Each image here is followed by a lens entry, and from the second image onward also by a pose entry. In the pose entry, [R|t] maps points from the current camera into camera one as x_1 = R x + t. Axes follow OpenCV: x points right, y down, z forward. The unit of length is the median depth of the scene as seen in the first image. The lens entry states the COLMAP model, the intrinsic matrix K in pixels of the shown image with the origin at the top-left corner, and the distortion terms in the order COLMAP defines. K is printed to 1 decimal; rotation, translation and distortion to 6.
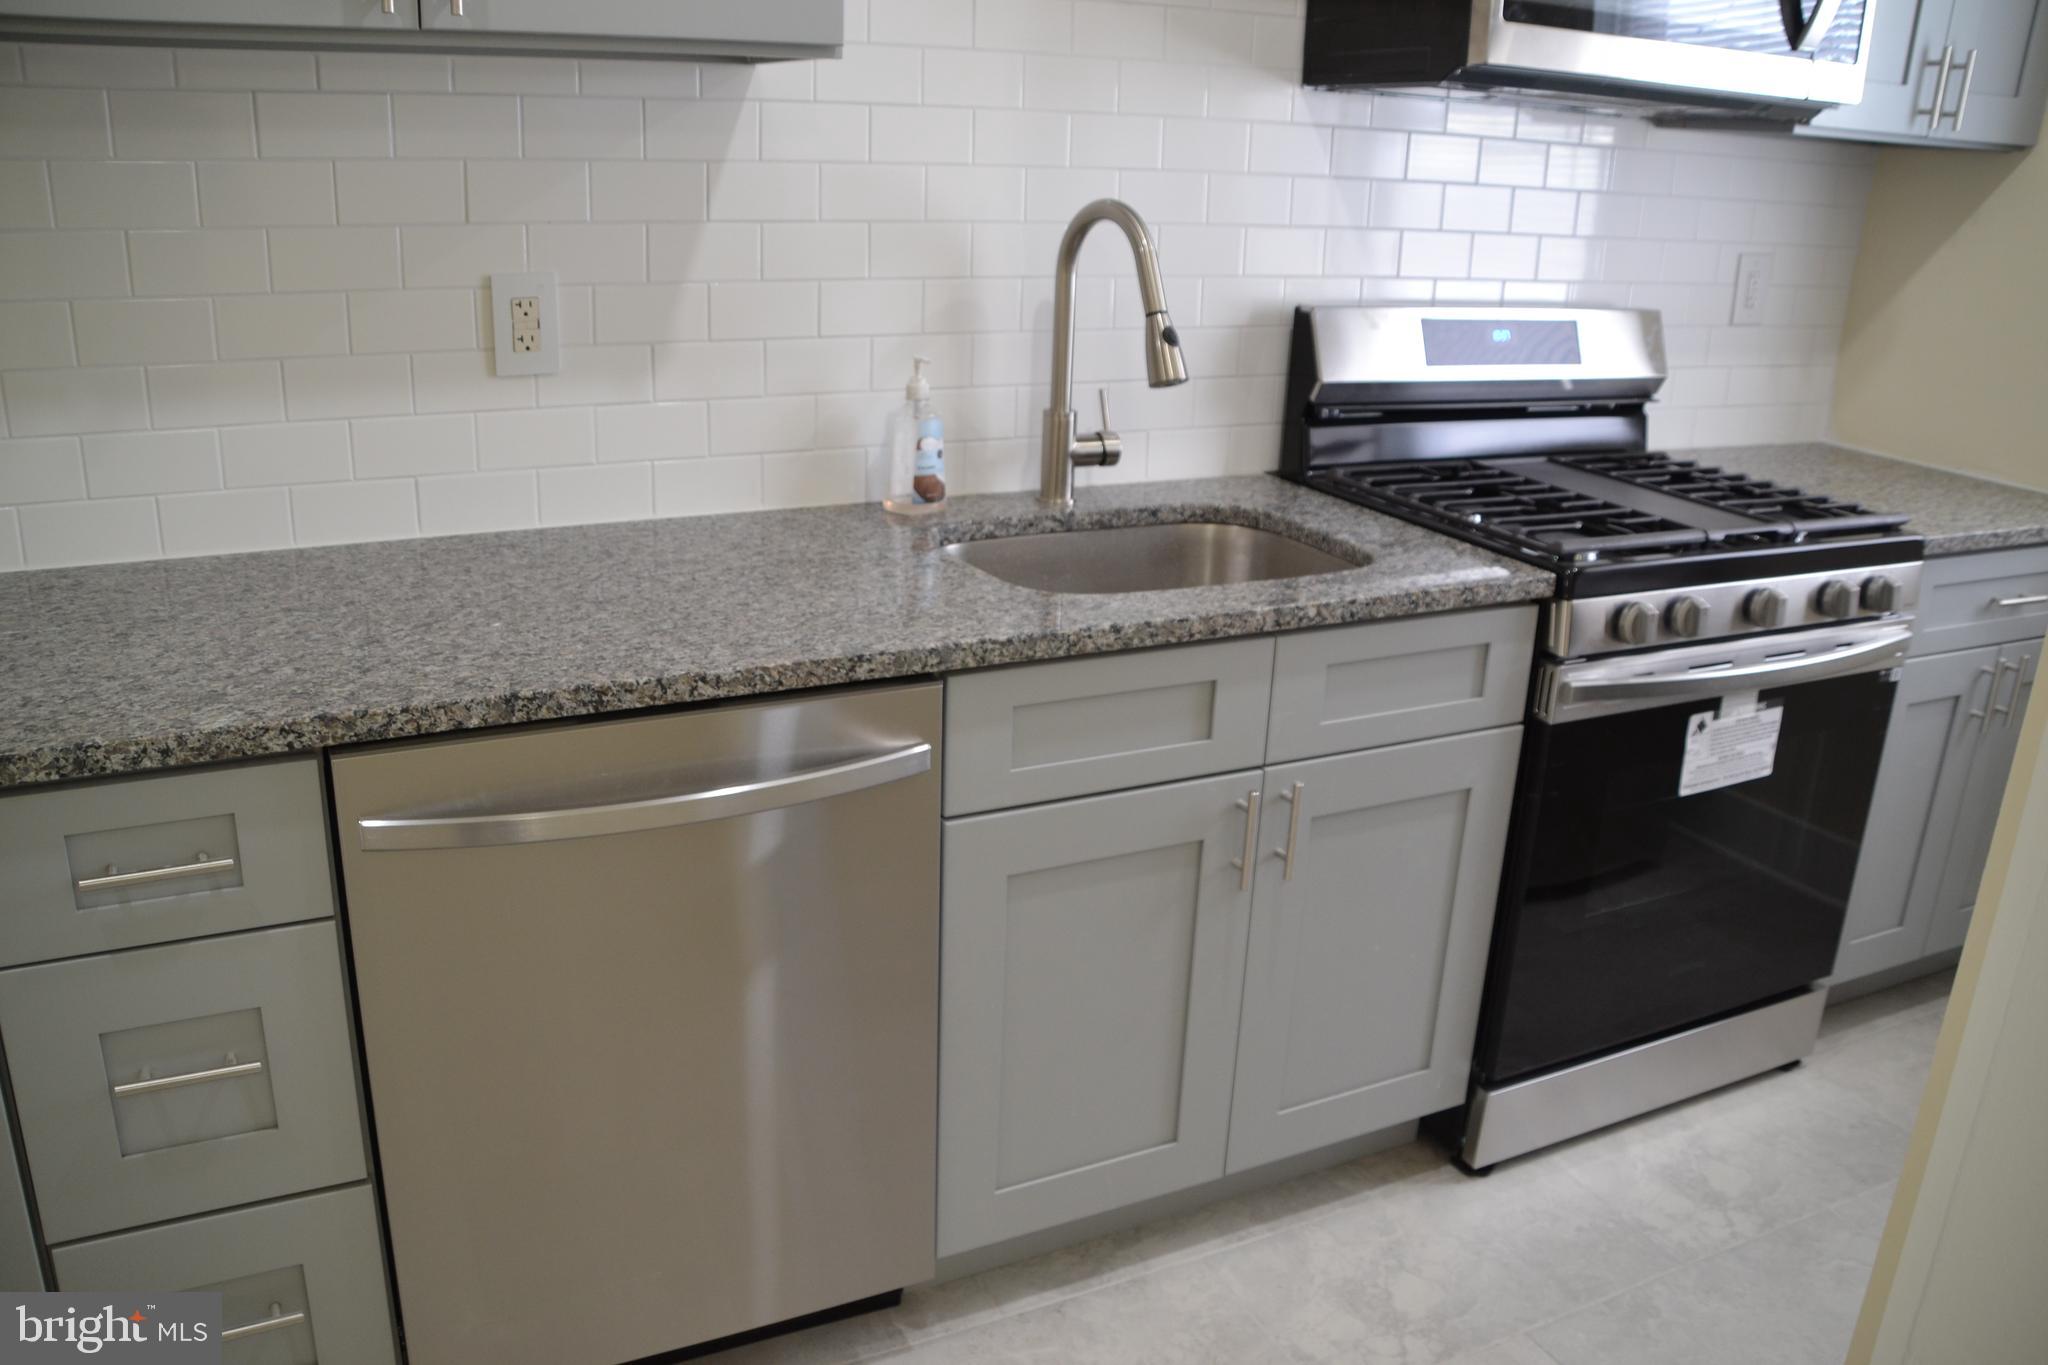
lens RADIAL K [[1613.1, 0, 1002.3], [0, 1613.1, 685.1], [0, 0, 1]] dist [-0.167642, 0.118226]
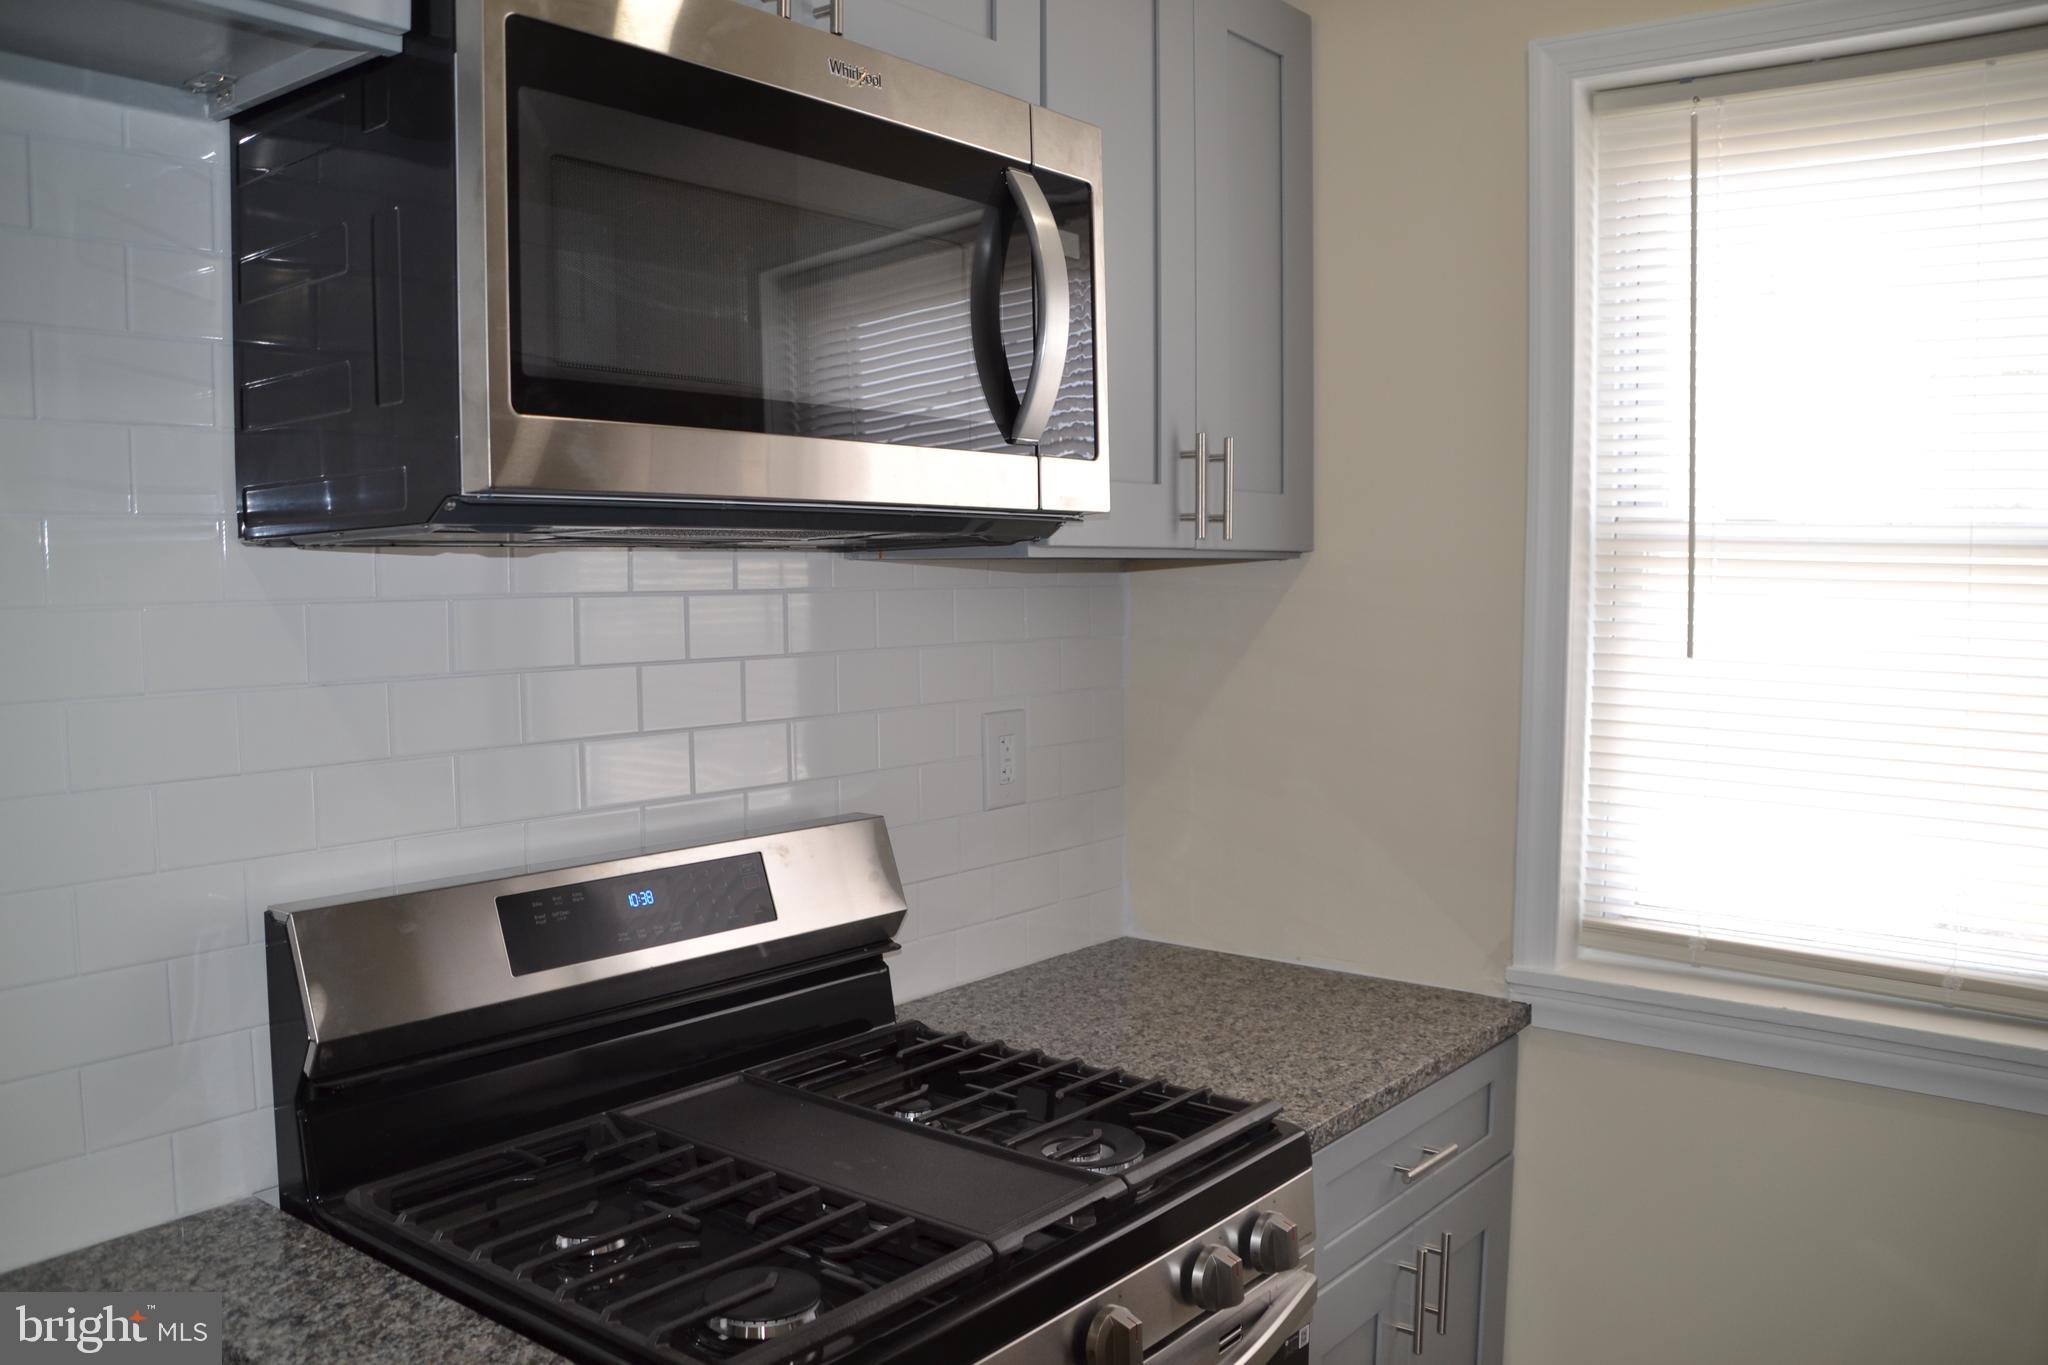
lens RADIAL K [[1613.1, 0, 1002.3], [0, 1613.1, 685.1], [0, 0, 1]] dist [-0.167642, 0.118226]
pose [[0.905879, -0.070261, 0.417668, 0.210039], [0.171597, 0.962466, -0.210269, -0.163418], [-0.387218, 0.262149, 0.883934, 0.402162]]
